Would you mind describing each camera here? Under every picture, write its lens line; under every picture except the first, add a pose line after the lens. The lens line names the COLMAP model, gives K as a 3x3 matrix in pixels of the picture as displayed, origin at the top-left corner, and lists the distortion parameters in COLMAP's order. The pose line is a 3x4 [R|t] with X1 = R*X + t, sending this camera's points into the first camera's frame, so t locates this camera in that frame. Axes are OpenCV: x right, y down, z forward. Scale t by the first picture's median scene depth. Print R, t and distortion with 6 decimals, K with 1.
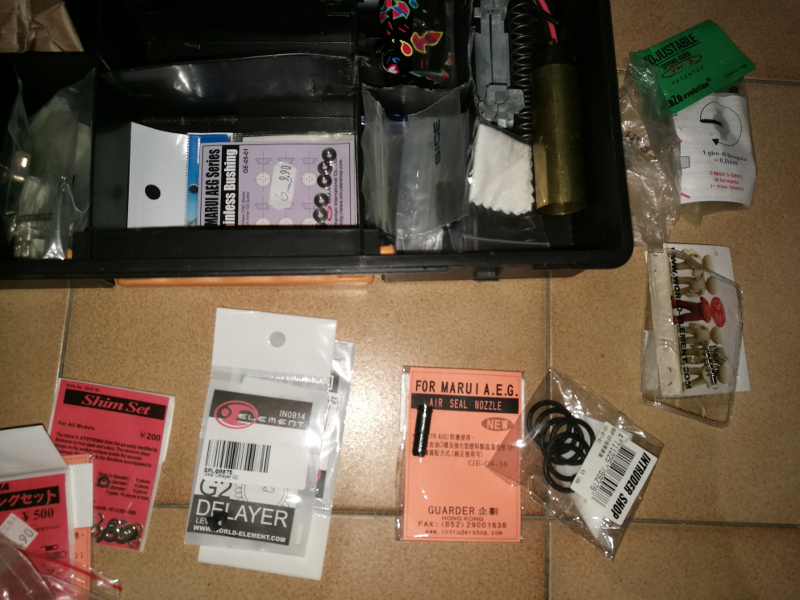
lens RADIAL K [[657.4, 0, 400.0], [0, 657.4, 300.0], [0, 0, 1]] dist [-0.031646, 0.030679]
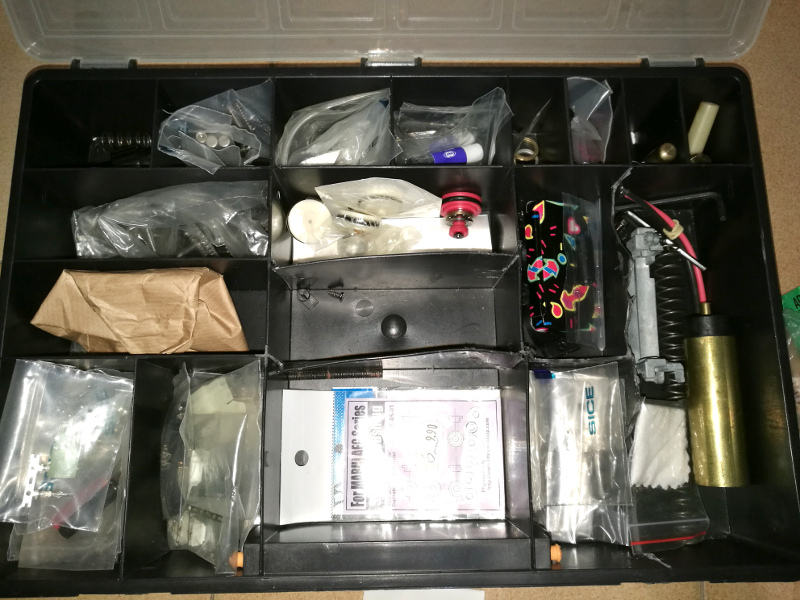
lens RADIAL K [[657.4, 0, 400.0], [0, 657.4, 300.0], [0, 0, 1]] dist [-0.031646, 0.030679]
pose [[0.998483, 0.007974, -0.054472, -0.172236], [-0.010950, 0.998450, -0.054565, -0.342651], [0.053953, 0.055079, 0.997023, 0.001725]]
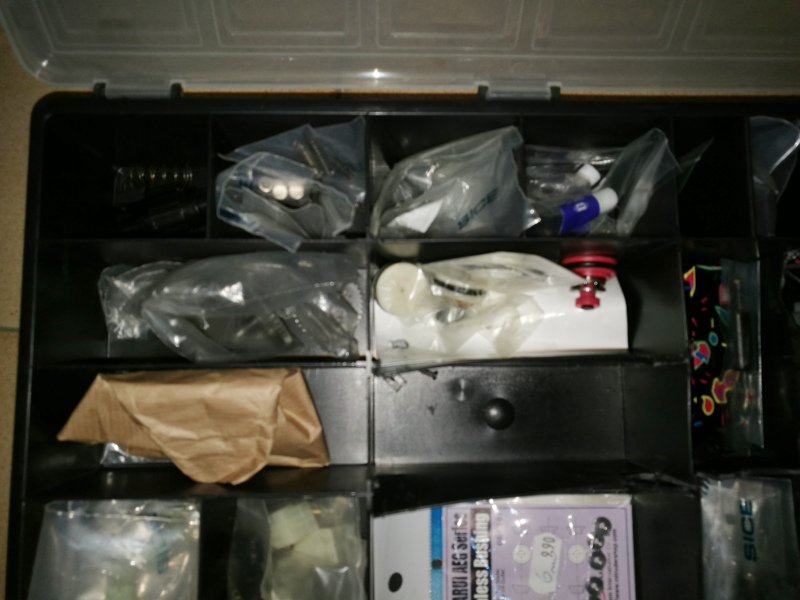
lens RADIAL K [[627.4, 0, 395.6], [0, 627.4, 303.0], [0, 0, 1]] dist [0.005901, 0.001053]
pose [[0.999135, 0.018769, -0.037113, -0.346415], [-0.016921, 0.998631, 0.049491, -0.540552], [0.037991, -0.048820, 0.998085, 0.224044]]
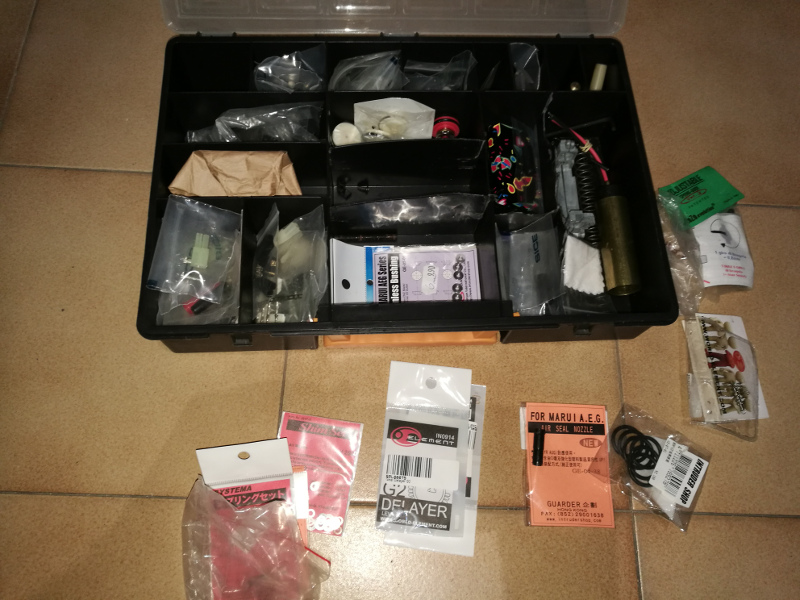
lens RADIAL K [[657.4, 0, 400.0], [0, 657.4, 300.0], [0, 0, 1]] dist [-0.031646, 0.030679]
pose [[0.999819, -0.018822, -0.002622, -0.246300], [0.017934, 0.980141, -0.197488, 0.159226], [0.006287, 0.197405, 0.980302, -0.425907]]
